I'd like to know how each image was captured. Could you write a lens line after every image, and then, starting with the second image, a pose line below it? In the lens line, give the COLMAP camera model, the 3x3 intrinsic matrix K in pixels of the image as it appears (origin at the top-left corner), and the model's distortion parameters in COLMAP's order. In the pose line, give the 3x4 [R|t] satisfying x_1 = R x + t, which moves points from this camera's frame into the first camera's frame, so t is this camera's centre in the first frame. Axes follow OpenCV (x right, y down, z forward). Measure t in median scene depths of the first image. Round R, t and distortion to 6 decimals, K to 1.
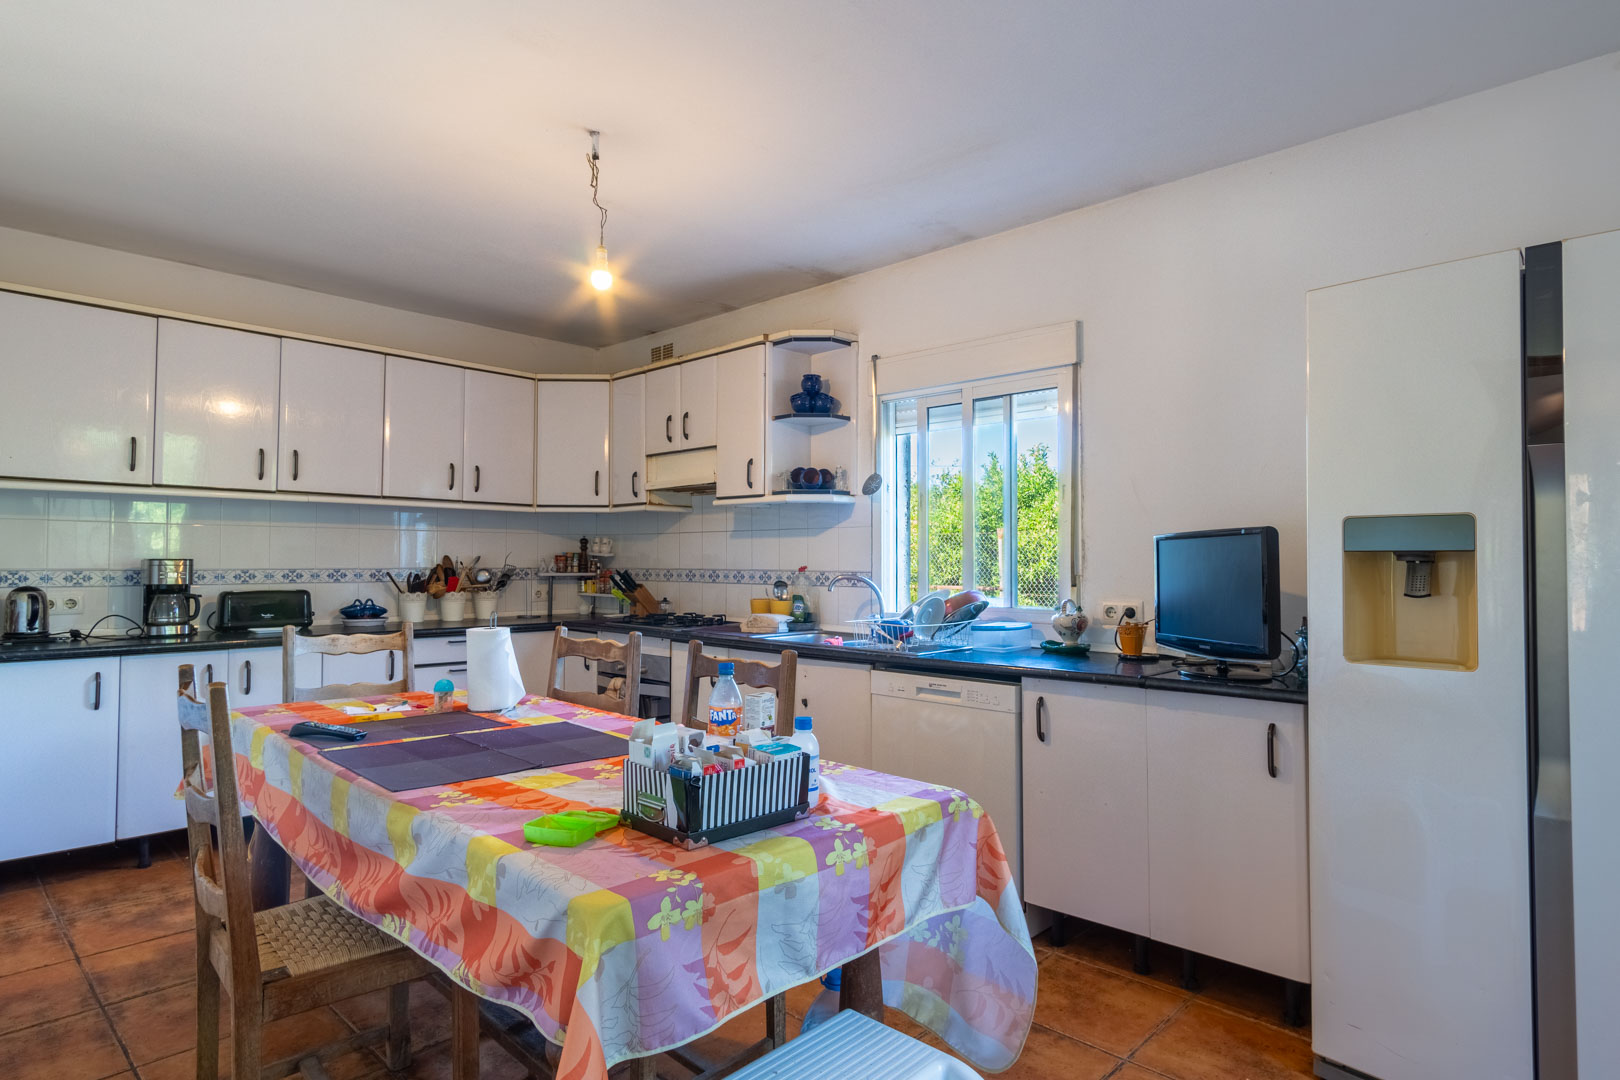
lens RADIAL K [[890.7, 0, 810.0], [0, 890.7, 540.0], [0, 0, 1]] dist [0.003163, 0.000409]
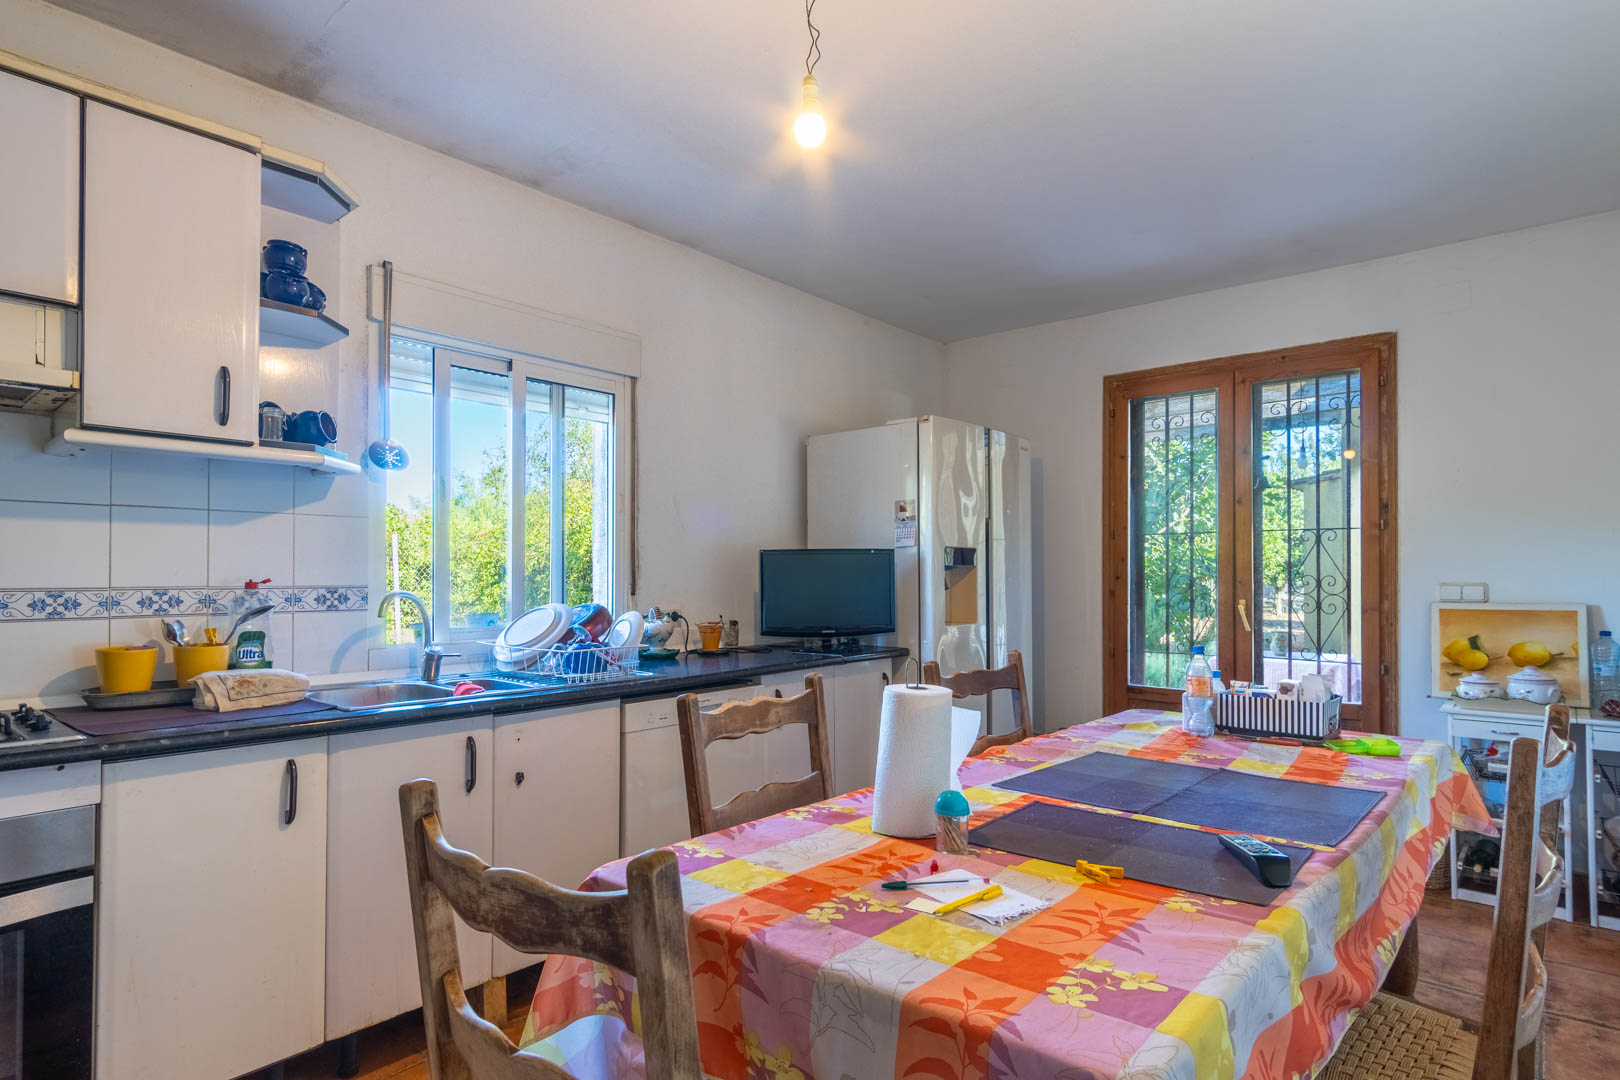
lens RADIAL K [[872.8, 0, 810.4], [0, 872.8, 565.5], [0, 0, 1]] dist [0.001276, 0.000084]
pose [[-0.071053, 0.004708, 0.997461, -0.590232], [-0.025638, 0.999650, -0.006544, 0.015901], [-0.997143, -0.026038, -0.070908, 0.711708]]
